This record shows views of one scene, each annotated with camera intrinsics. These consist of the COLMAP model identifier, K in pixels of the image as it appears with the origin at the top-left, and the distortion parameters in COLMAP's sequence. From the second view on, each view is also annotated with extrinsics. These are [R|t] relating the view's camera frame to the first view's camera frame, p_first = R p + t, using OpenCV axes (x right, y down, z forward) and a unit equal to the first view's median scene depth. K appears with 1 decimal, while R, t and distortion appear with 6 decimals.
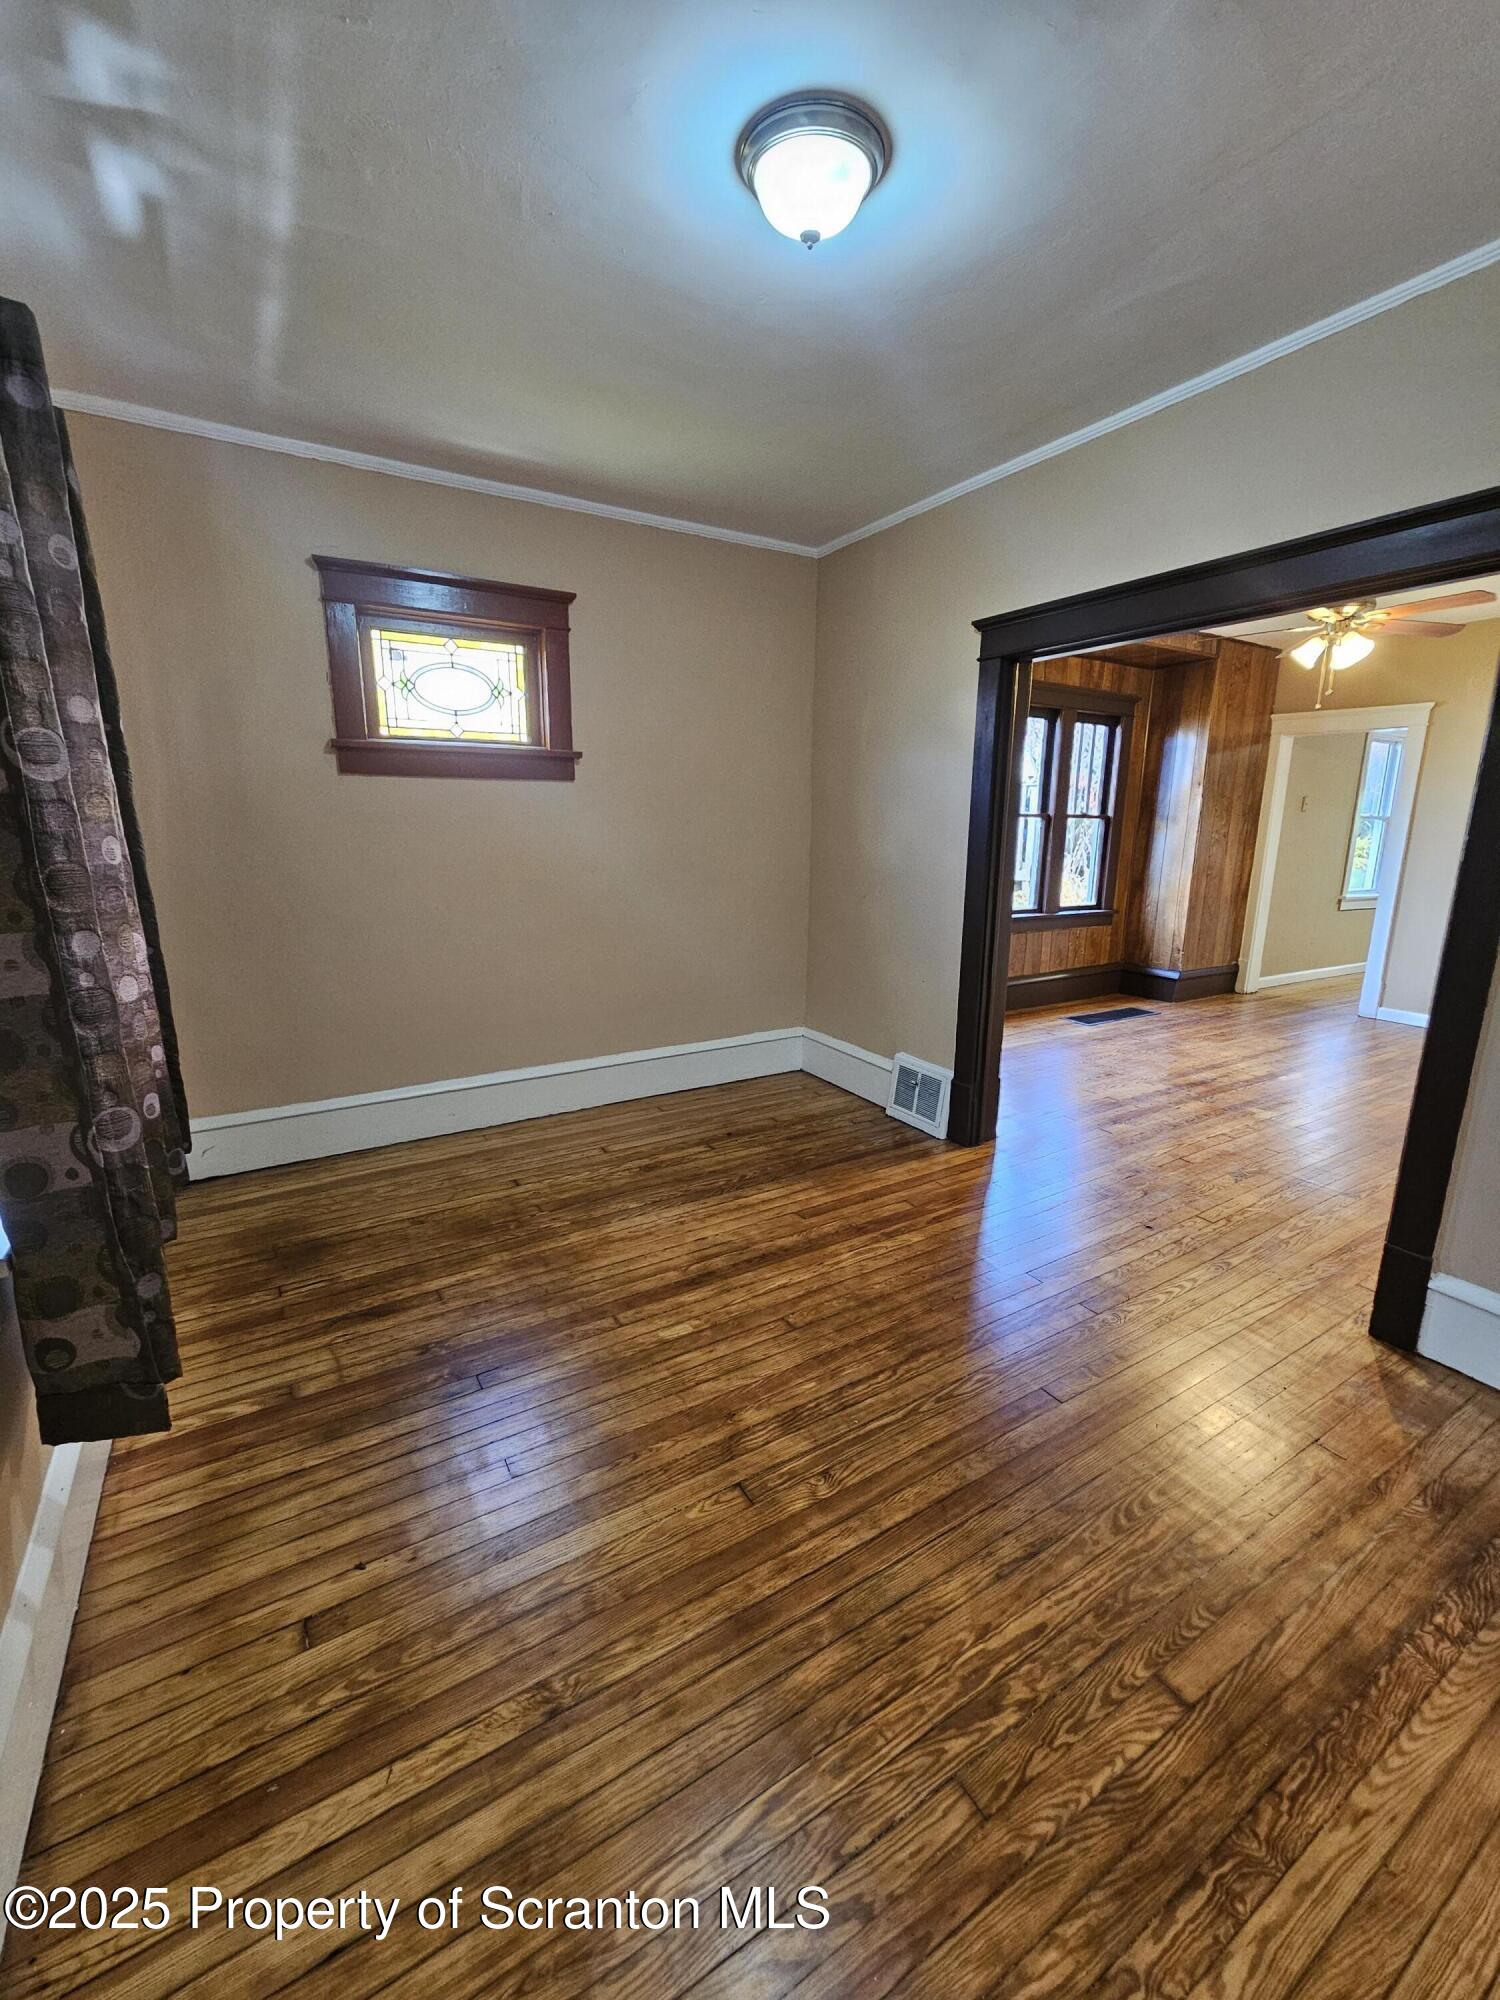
lens RADIAL K [[816.9, 0, 747.8], [0, 816.9, 998.7], [0, 0, 1]] dist [-0.001395, 0.000921]
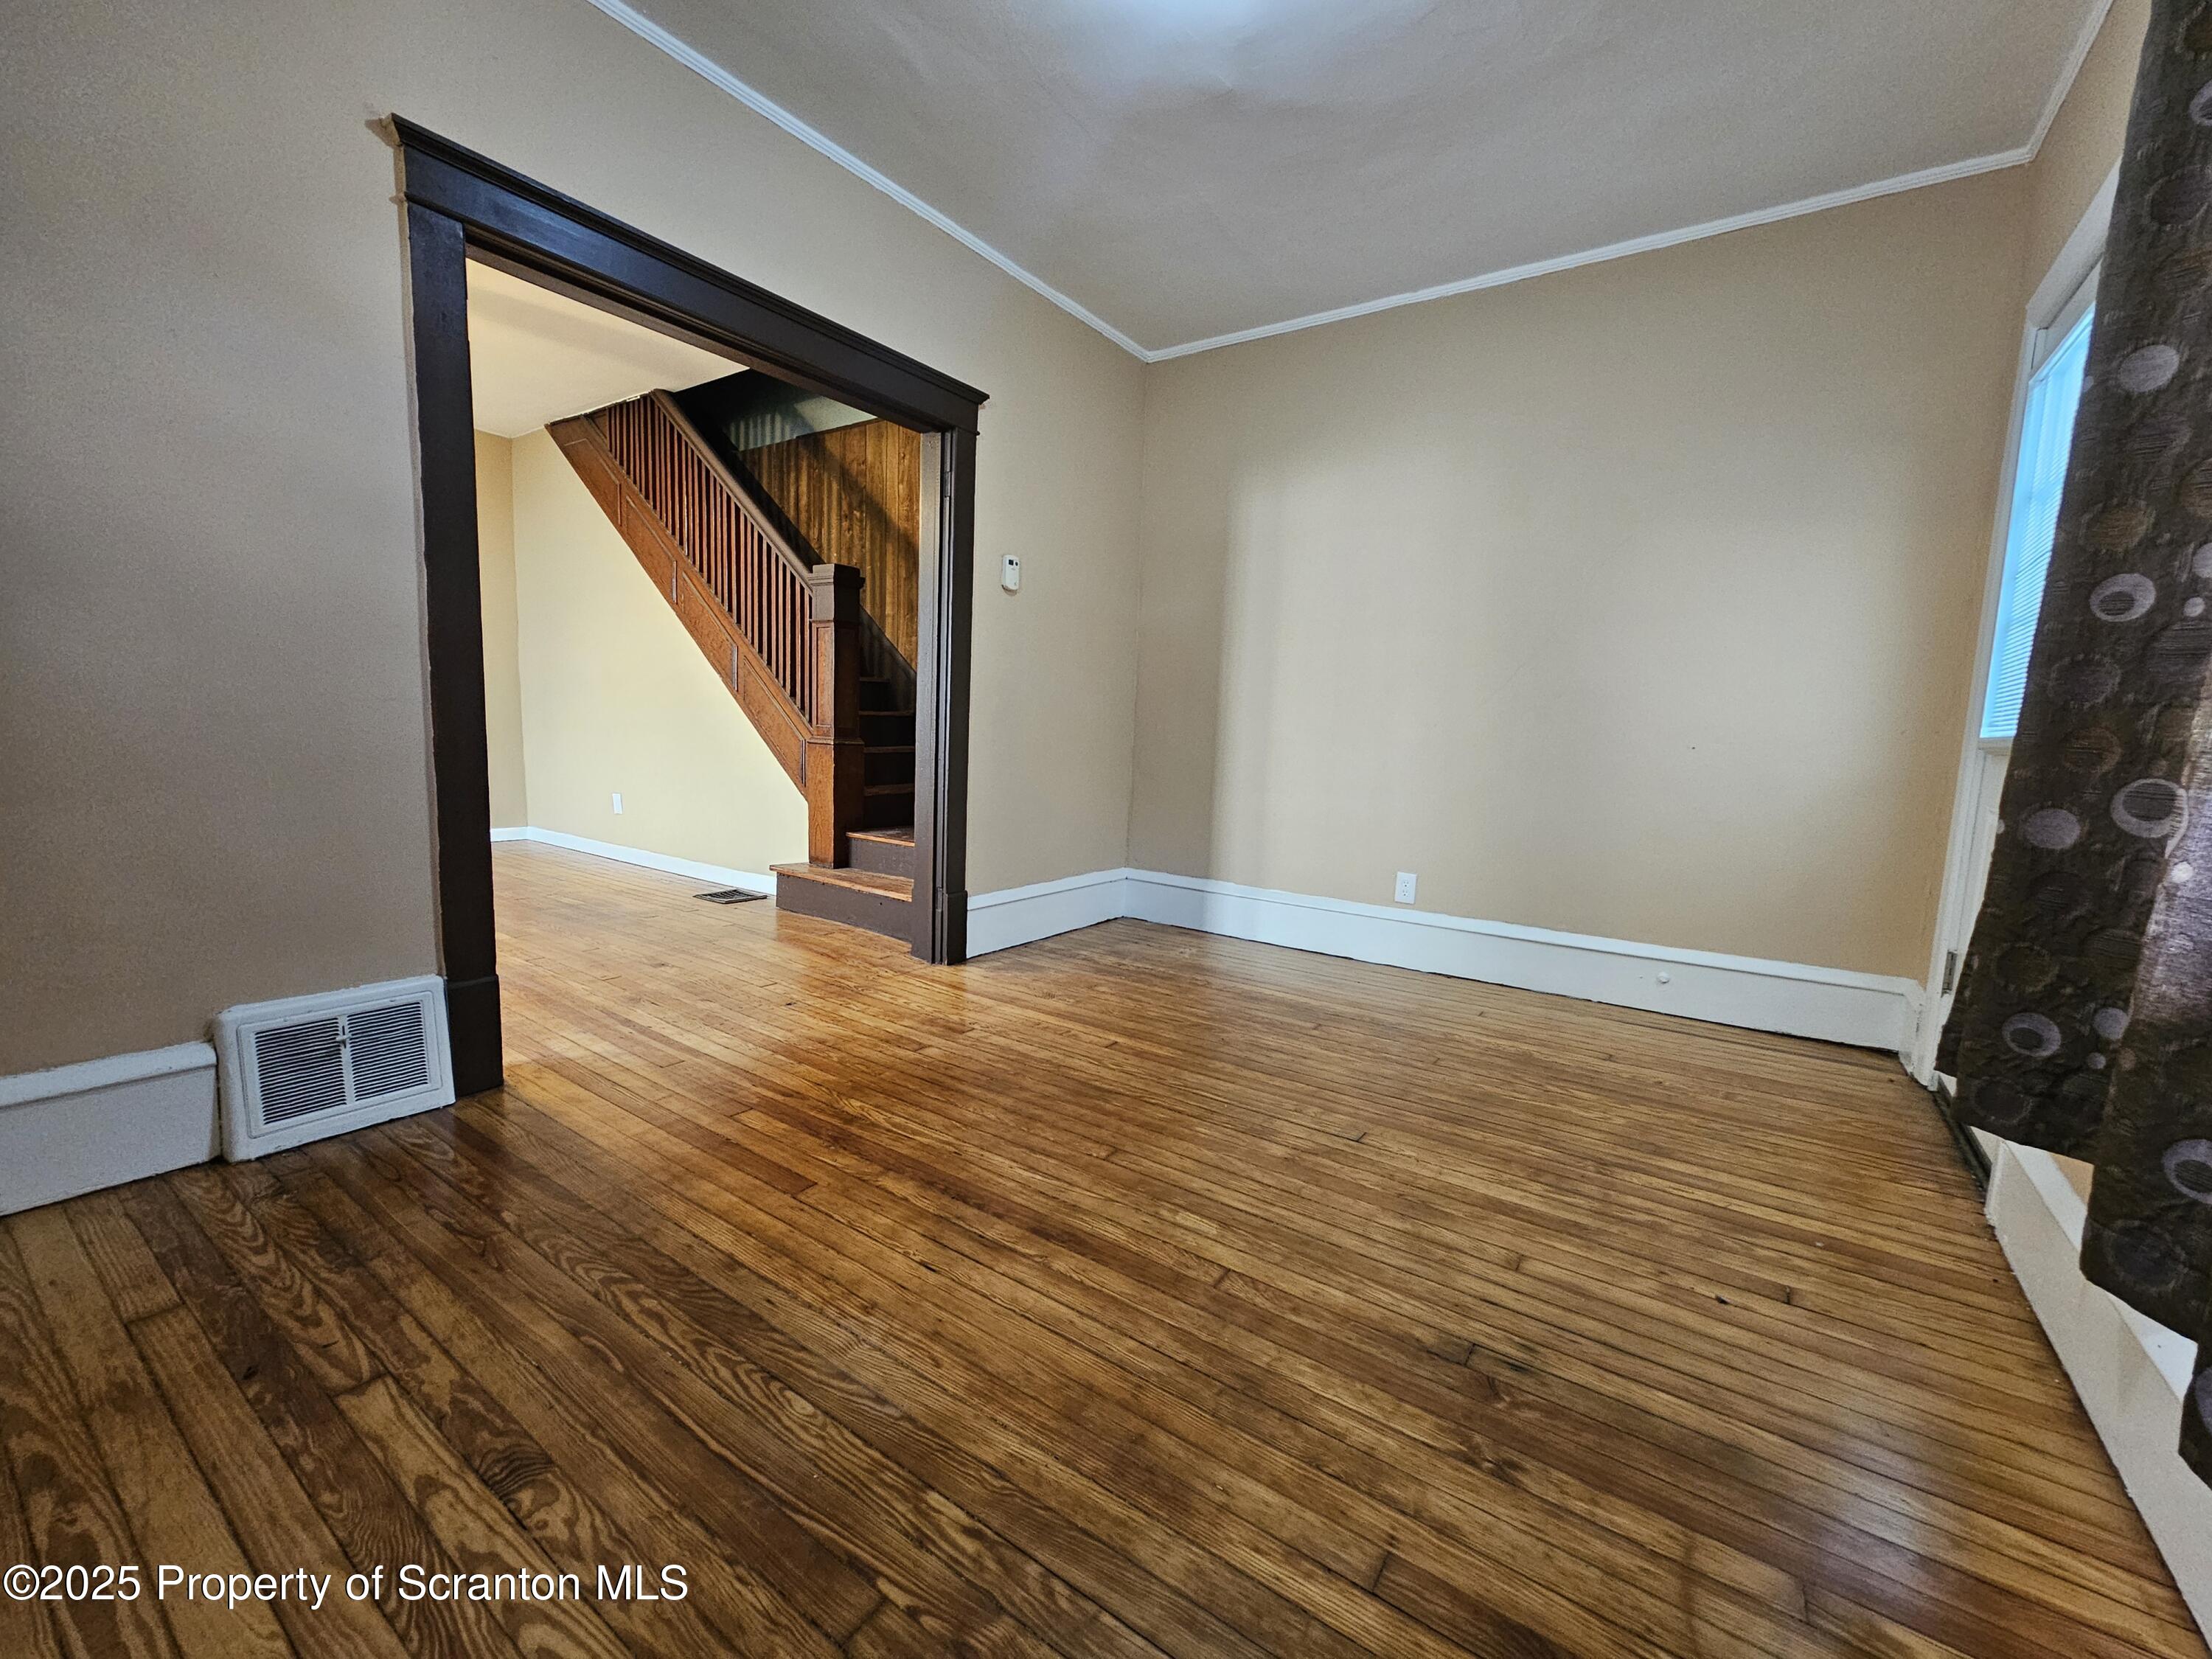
lens RADIAL K [[903.5, 0, 1116.9], [0, 903.5, 833.7], [0, 0, 1]] dist [-0.001395, 0.000921]
pose [[-0.408707, -0.134639, 0.902680, -0.574430], [0.155047, 0.964439, 0.214051, -0.070405], [-0.899399, 0.227442, -0.373298, 1.031149]]
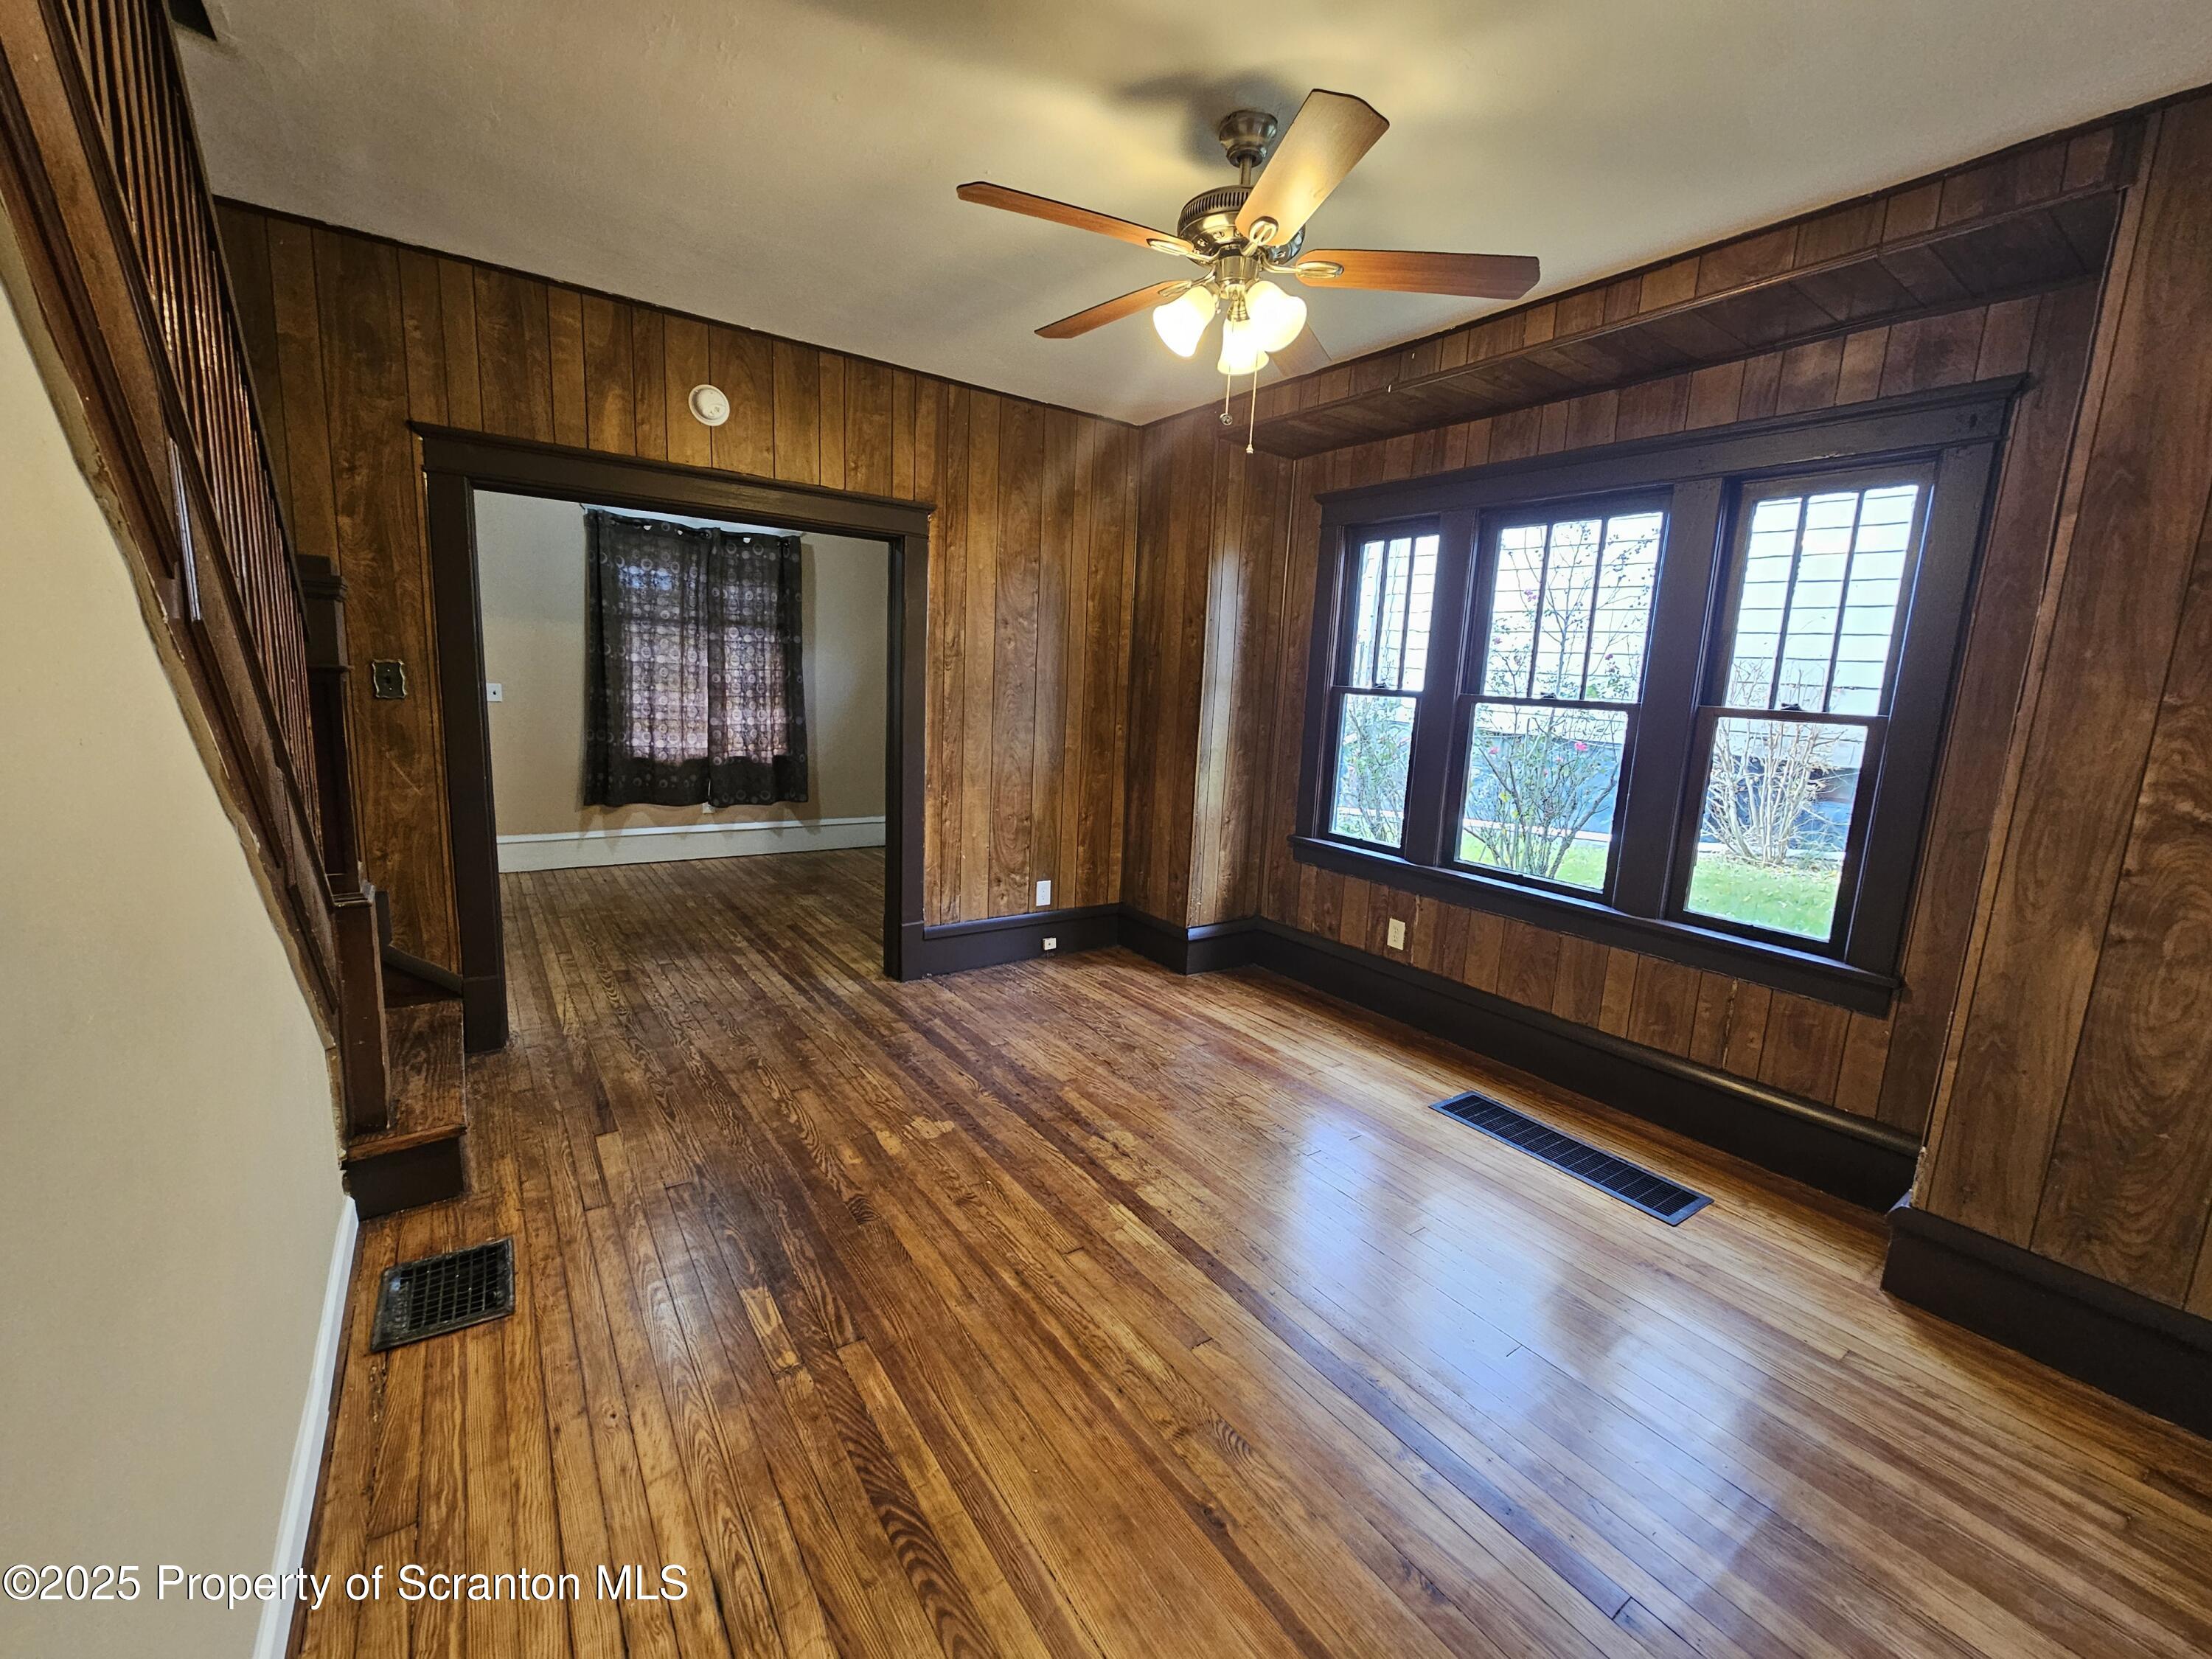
lens RADIAL K [[903.5, 0, 1102.6], [0, 903.5, 831.7], [0, 0, 1]] dist [-0.001395, 0.000921]
pose [[0.064906, 0.156997, -0.985464, 1.850181], [-0.260087, 0.956075, 0.135185, -0.302946], [0.963401, 0.247532, 0.102888, 1.415303]]
